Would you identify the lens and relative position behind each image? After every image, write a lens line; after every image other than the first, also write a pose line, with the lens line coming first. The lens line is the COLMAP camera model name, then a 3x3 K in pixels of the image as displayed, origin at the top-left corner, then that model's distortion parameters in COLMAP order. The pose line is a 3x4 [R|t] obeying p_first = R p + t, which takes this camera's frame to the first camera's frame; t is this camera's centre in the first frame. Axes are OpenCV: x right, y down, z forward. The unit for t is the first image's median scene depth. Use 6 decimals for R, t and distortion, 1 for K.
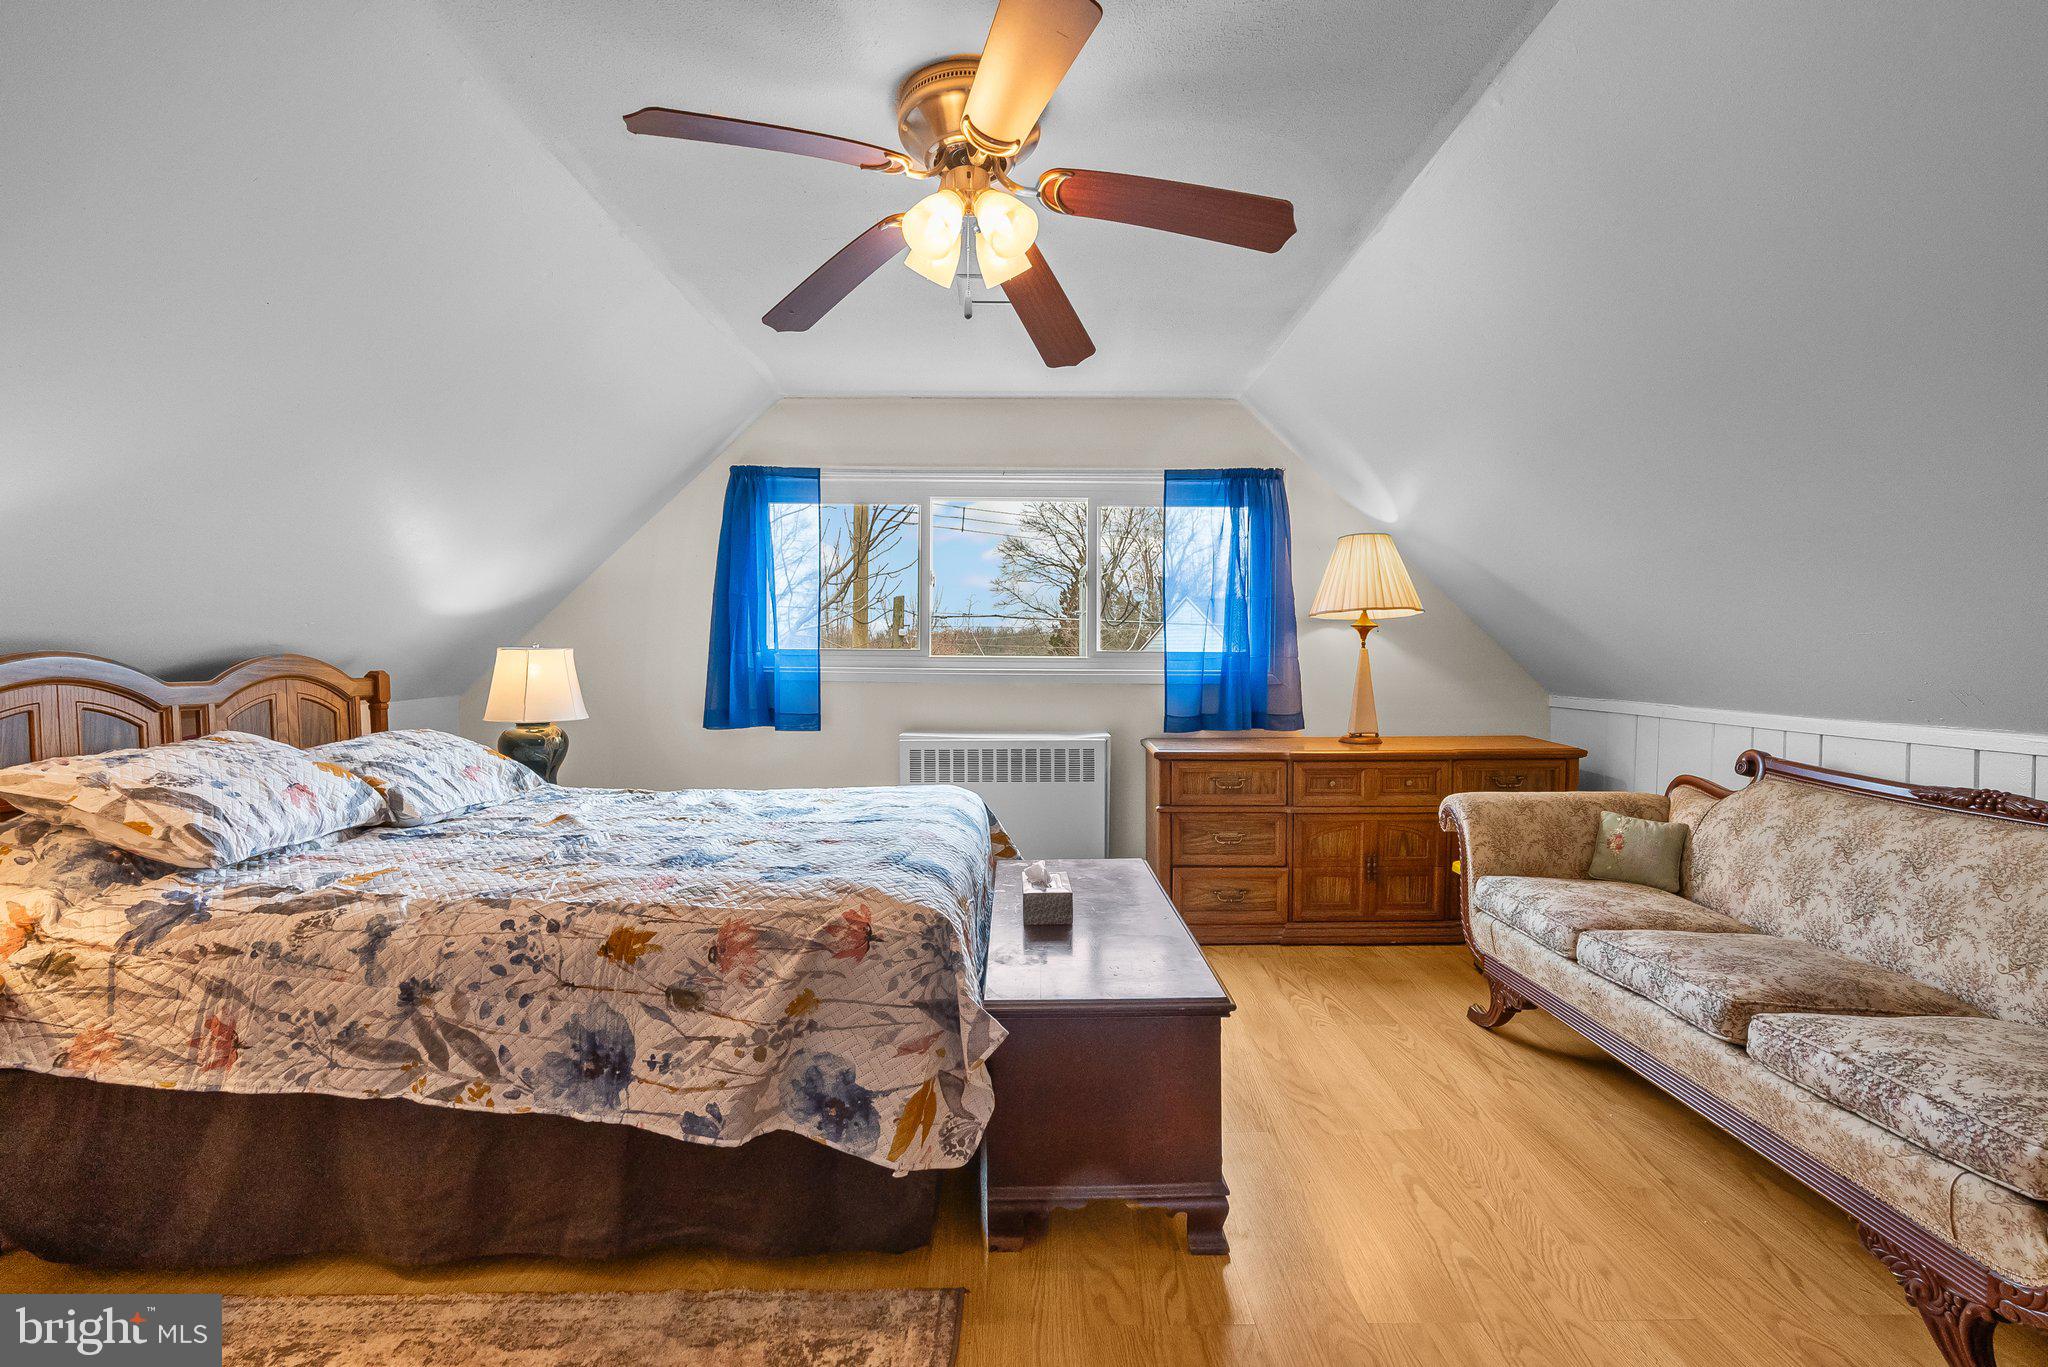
lens RADIAL K [[941.3, 0, 1028.6], [0, 941.3, 685.8], [0, 0, 1]] dist [-0.014664, 0.003971]
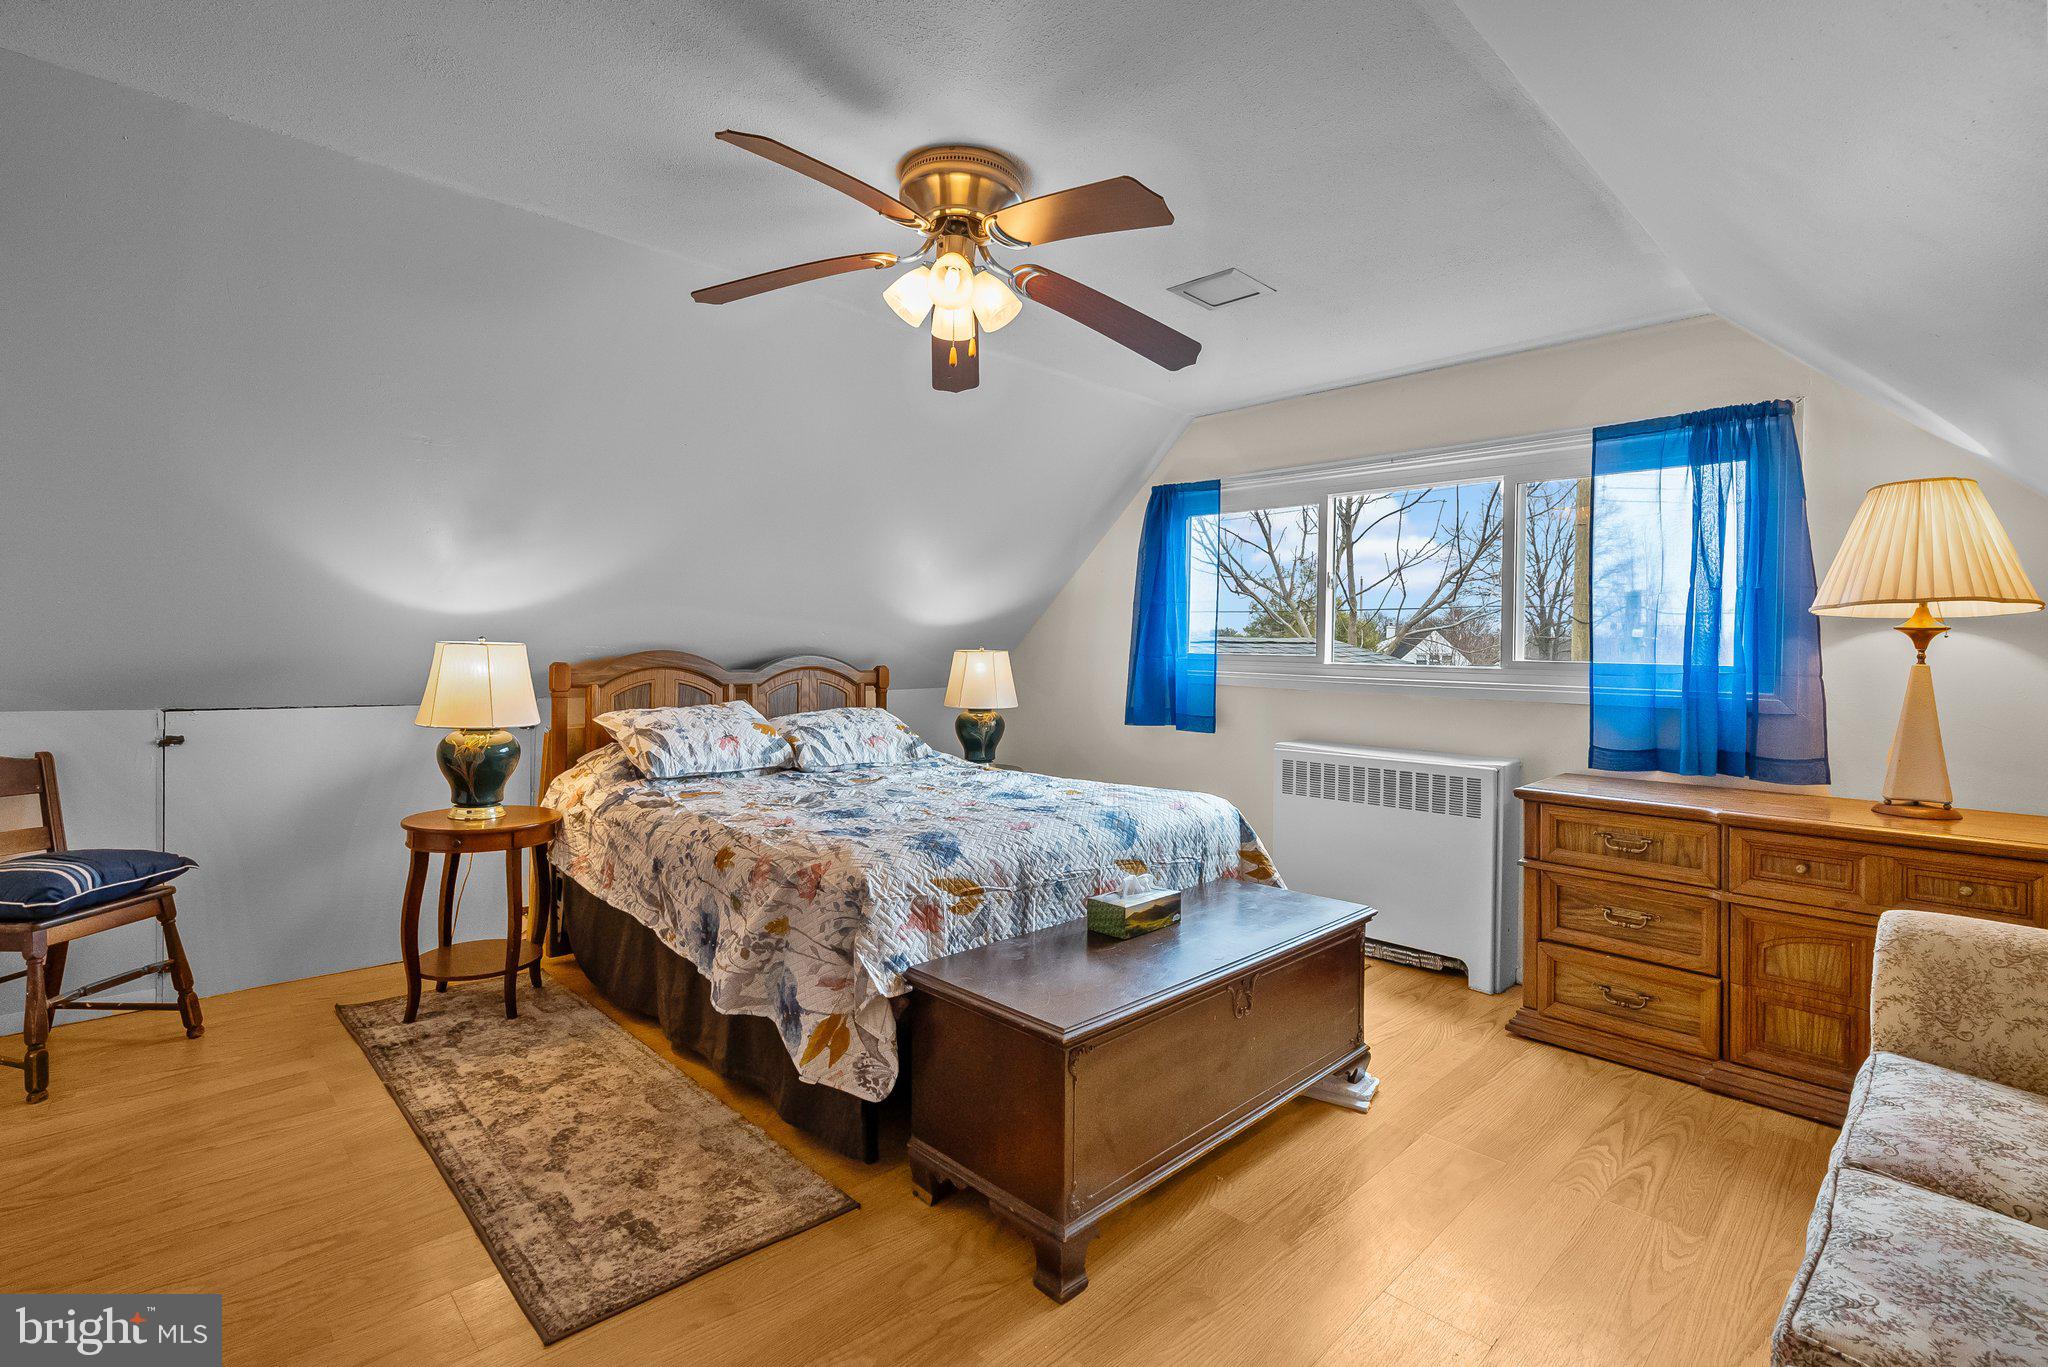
lens RADIAL K [[941.3, 0, 1017.5], [0, 941.3, 662.8], [0, 0, 1]] dist [-0.014664, 0.003971]
pose [[0.684831, 0.019593, -0.728439, 0.427941], [-0.038125, 0.999233, -0.008967, -0.013530], [0.727704, 0.033913, 0.685052, 0.151435]]
